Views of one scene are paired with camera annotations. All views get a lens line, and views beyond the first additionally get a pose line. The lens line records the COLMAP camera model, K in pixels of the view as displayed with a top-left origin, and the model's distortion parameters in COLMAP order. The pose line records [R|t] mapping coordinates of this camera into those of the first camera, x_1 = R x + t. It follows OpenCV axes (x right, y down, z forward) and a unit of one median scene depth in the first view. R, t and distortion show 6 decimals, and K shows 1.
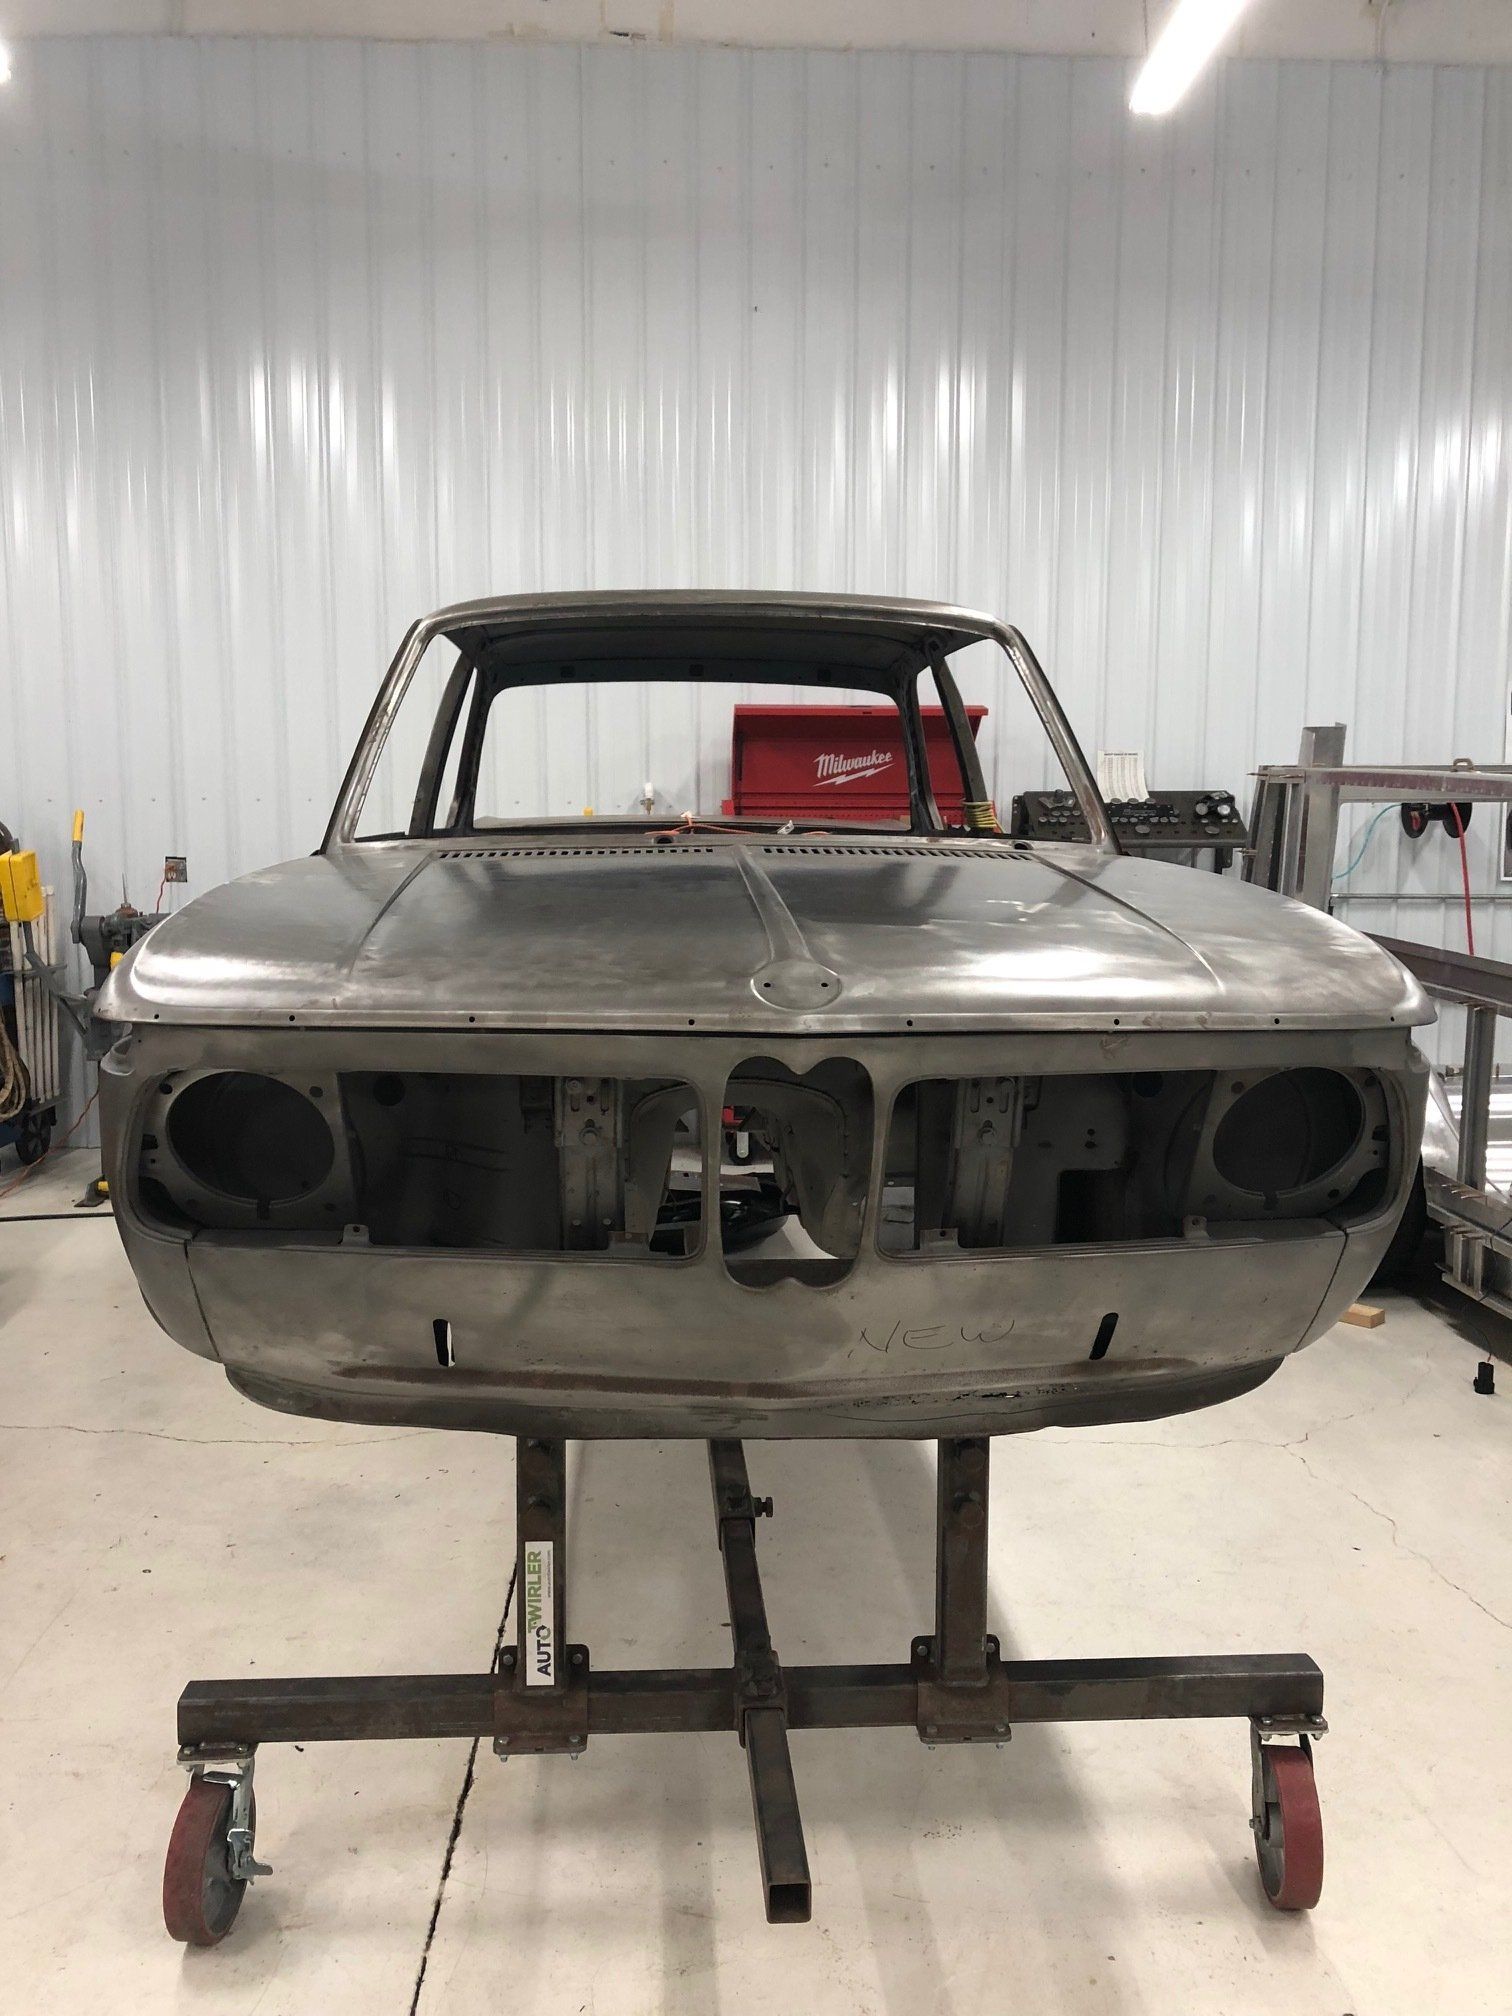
lens RADIAL K [[1647.6, 0, 758.3], [0, 1647.6, 1027.5], [0, 0, 1]] dist [0.004647, -0.000562]
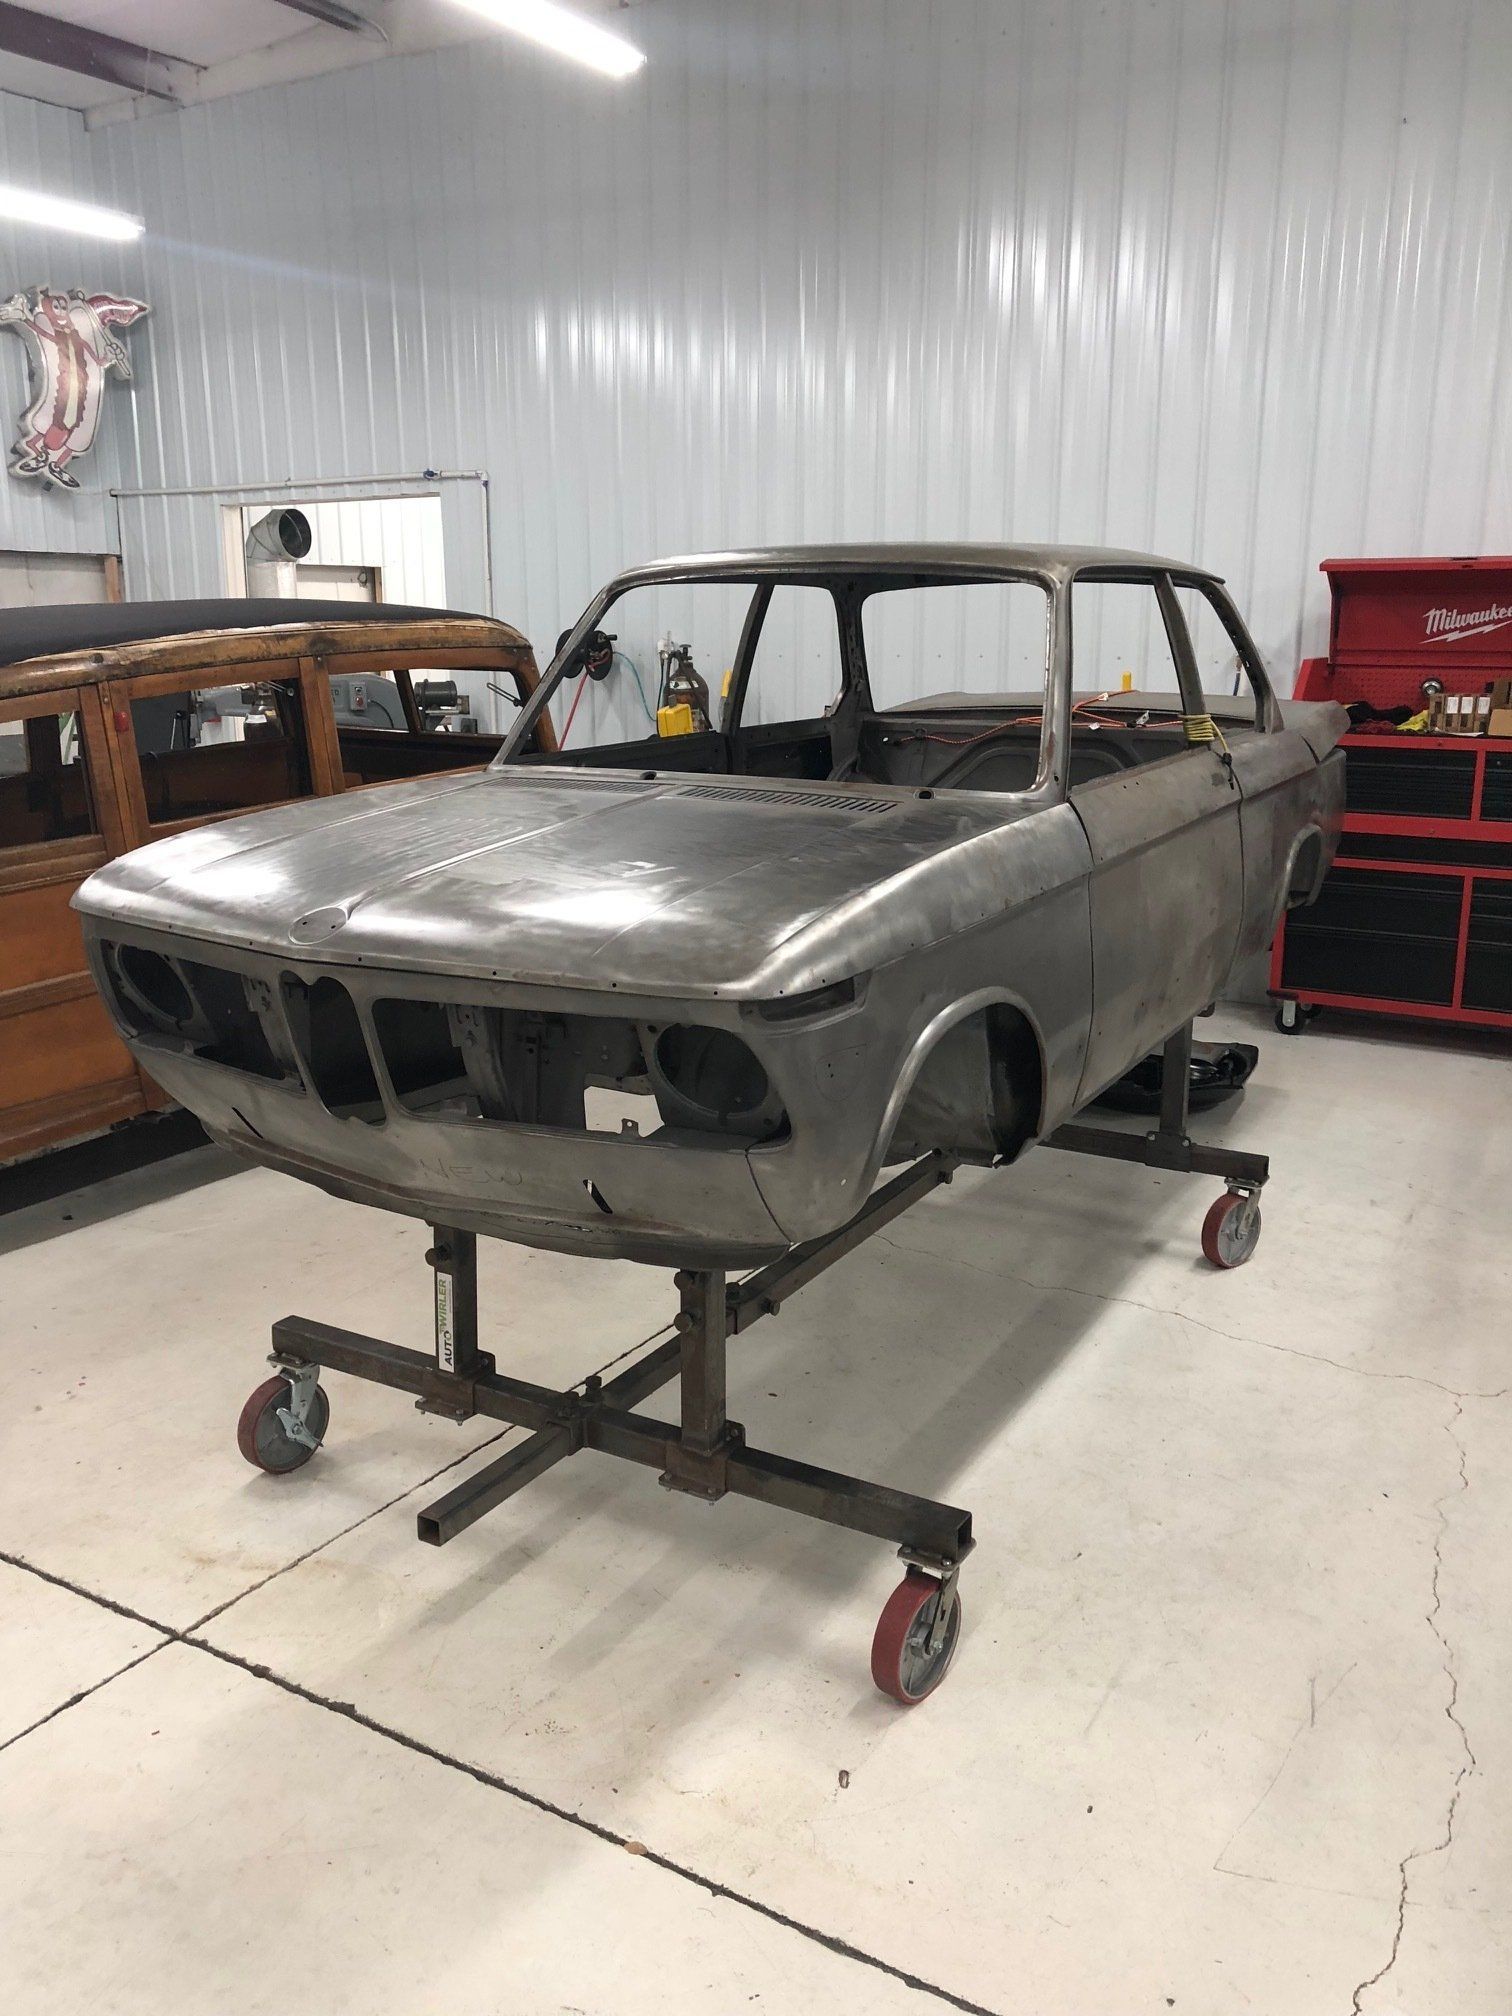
lens RADIAL K [[1692.9, 0, 756.0], [0, 1692.9, 1008.0], [0, 0, 1]] dist [0.014893, -0.010833]
pose [[0.826264, 0.125613, -0.549098, 0.860212], [-0.065794, 0.989668, 0.127393, -0.123963], [0.559427, -0.069133, 0.825991, -0.059410]]
